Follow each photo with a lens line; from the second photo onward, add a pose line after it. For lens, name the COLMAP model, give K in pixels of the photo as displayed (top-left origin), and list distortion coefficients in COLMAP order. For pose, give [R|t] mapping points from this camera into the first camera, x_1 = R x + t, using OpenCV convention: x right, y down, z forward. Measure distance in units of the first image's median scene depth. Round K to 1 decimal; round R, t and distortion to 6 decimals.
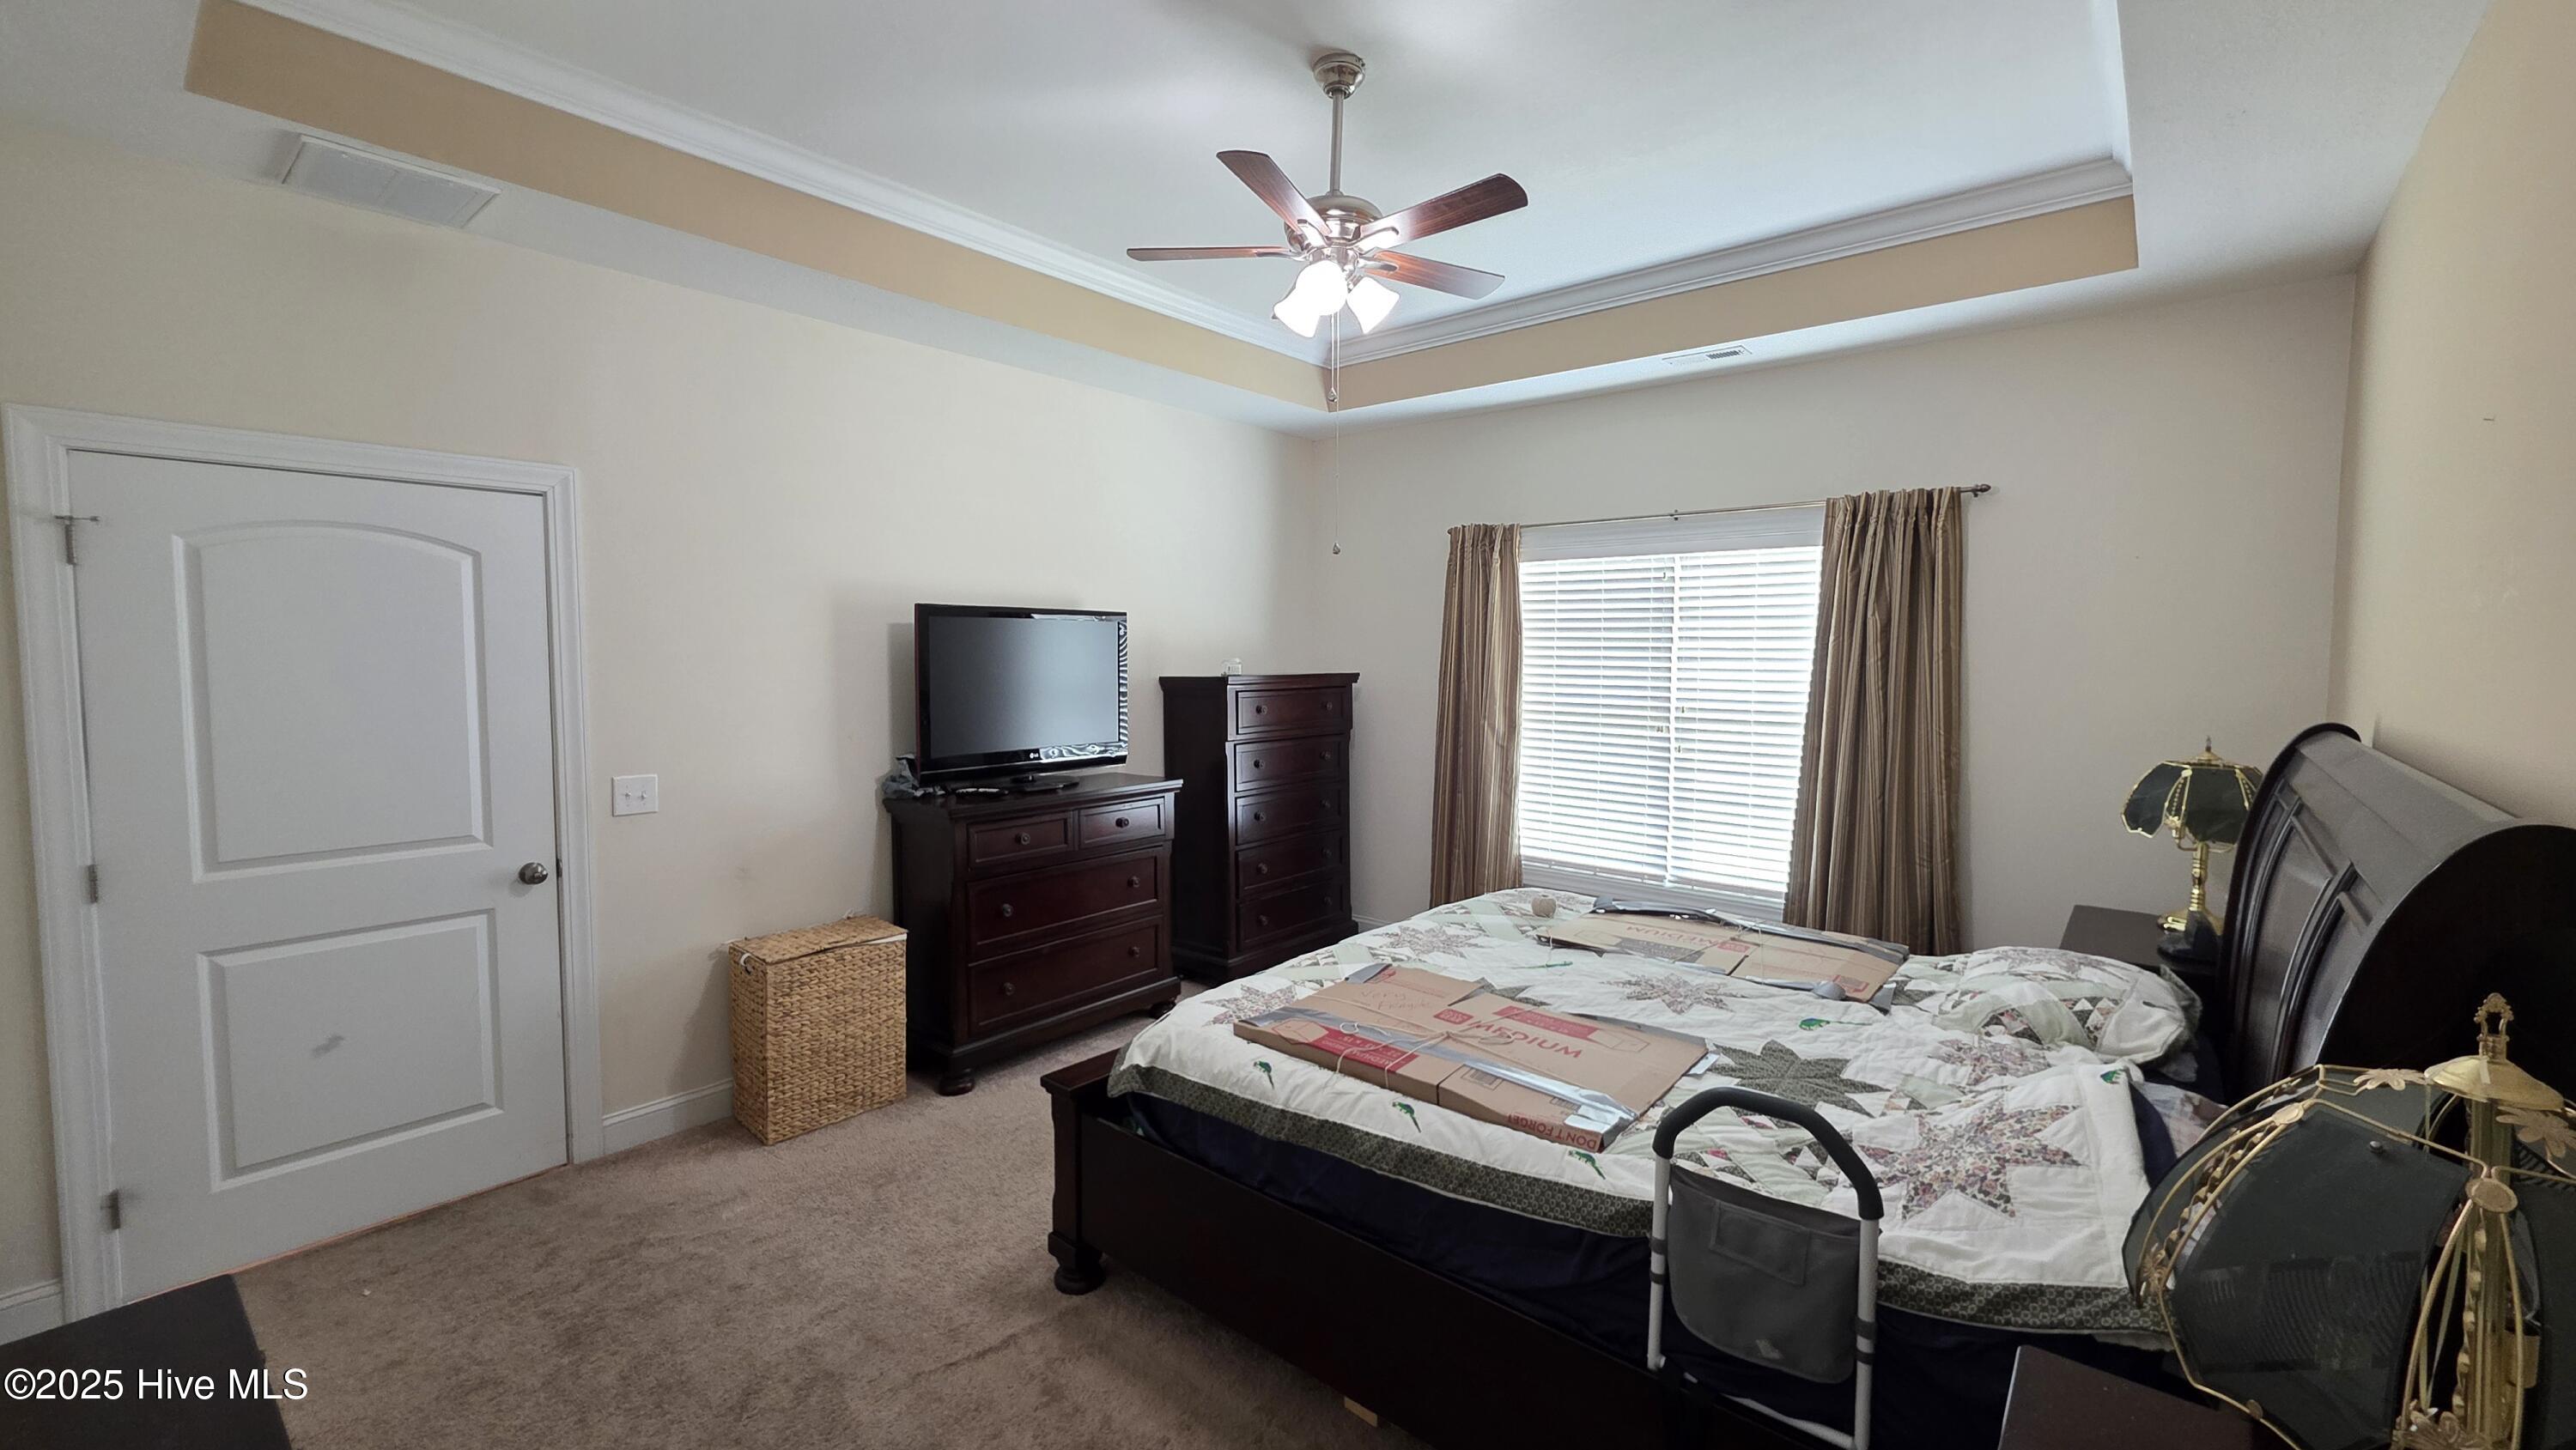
lens RADIAL K [[1041.5, 0, 1288.2], [0, 1041.5, 713.3], [0, 0, 1]] dist [0.000733, 0.000118]
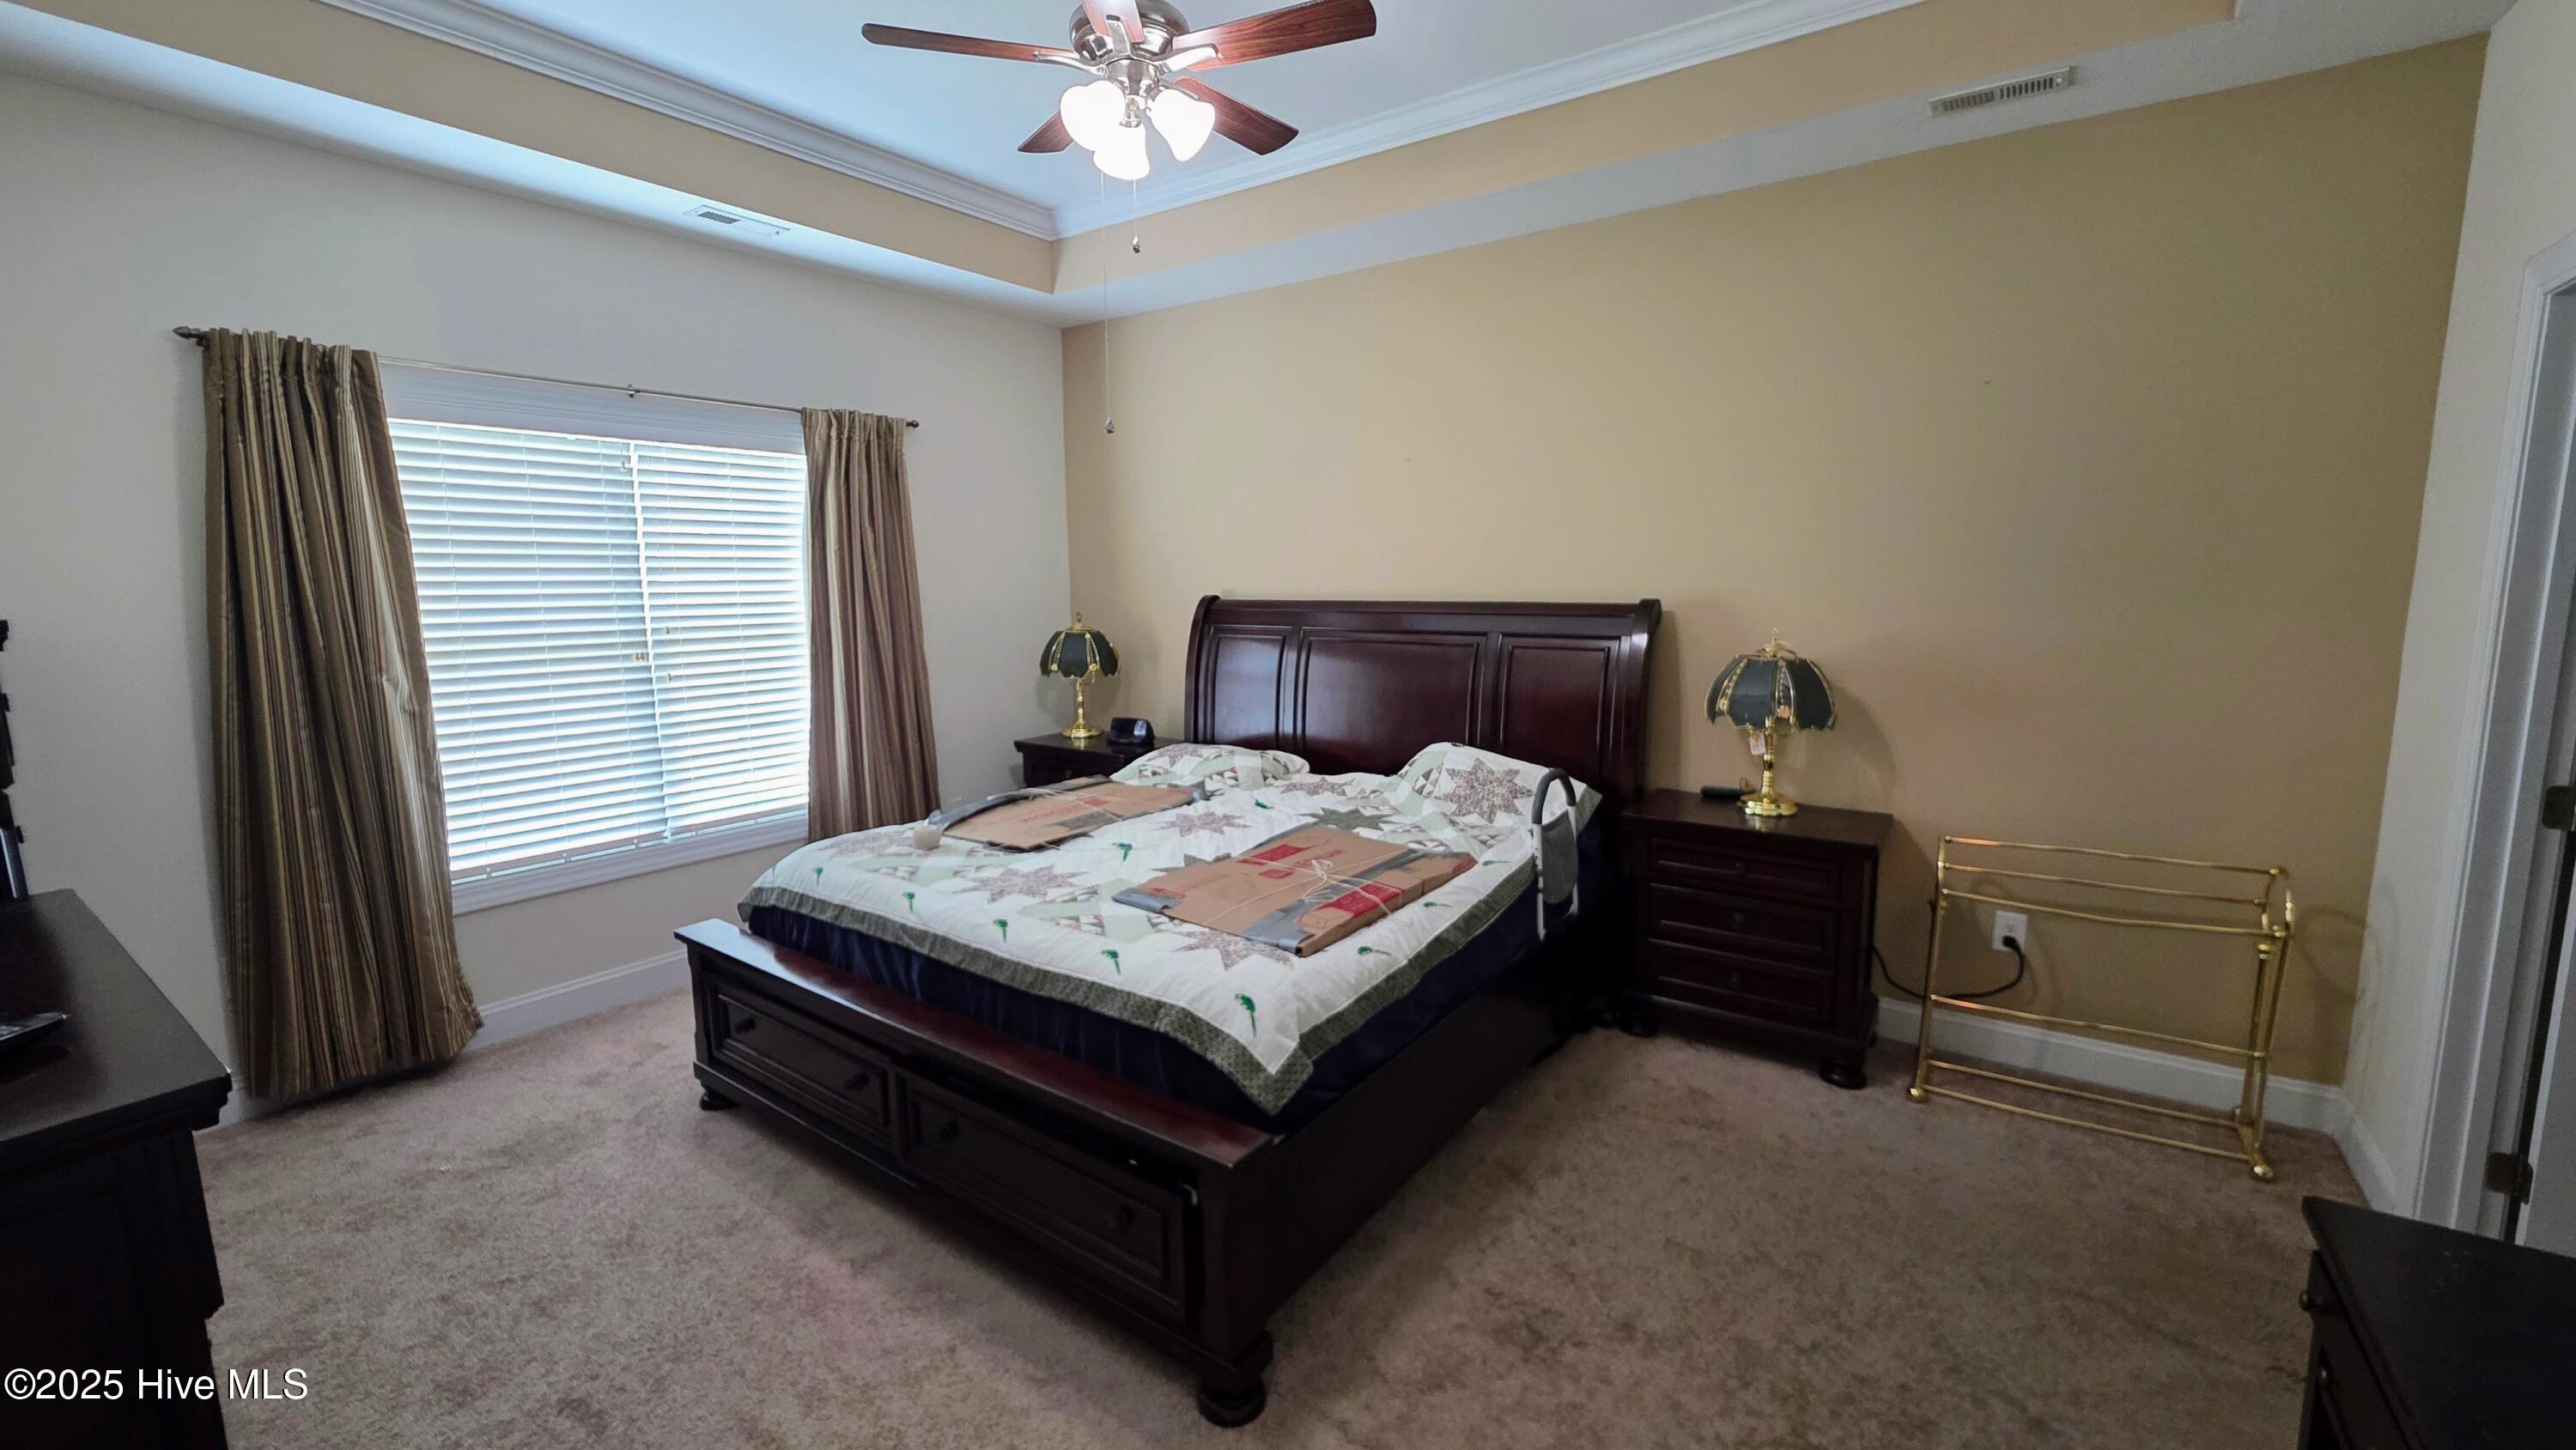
lens RADIAL K [[1041.5, 0, 1288.2], [0, 1041.5, 713.3], [0, 0, 1]] dist [0.000733, 0.000118]
pose [[-0.088831, -0.142409, 0.985814, -0.729403], [0.072319, 0.986192, 0.148981, -0.038735], [-0.993418, 0.084527, -0.077305, 0.824435]]
